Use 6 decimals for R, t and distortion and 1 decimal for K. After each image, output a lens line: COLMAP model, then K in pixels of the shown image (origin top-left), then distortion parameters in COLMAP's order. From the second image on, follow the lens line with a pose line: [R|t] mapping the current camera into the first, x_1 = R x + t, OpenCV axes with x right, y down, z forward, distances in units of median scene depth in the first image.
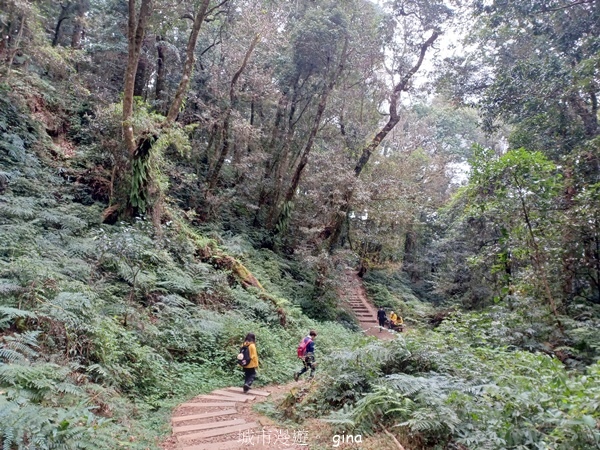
lens RADIAL K [[428.8, 0, 302.3], [0, 428.8, 224.2], [0, 0, 1]] dist [0.032958, -0.005639]
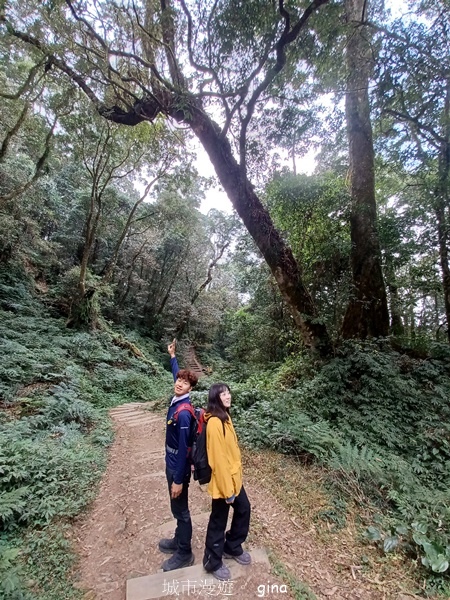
lens RADIAL K [[240.9, 0, 222.4], [0, 240.9, 304.5], [0, 0, 1]] dist [-0.000450, -0.000029]
pose [[0.975302, 0.031020, 0.218687, 0.011533], [-0.021600, 0.998738, -0.045336, -0.068742], [-0.219817, 0.039492, 0.974741, -0.260227]]
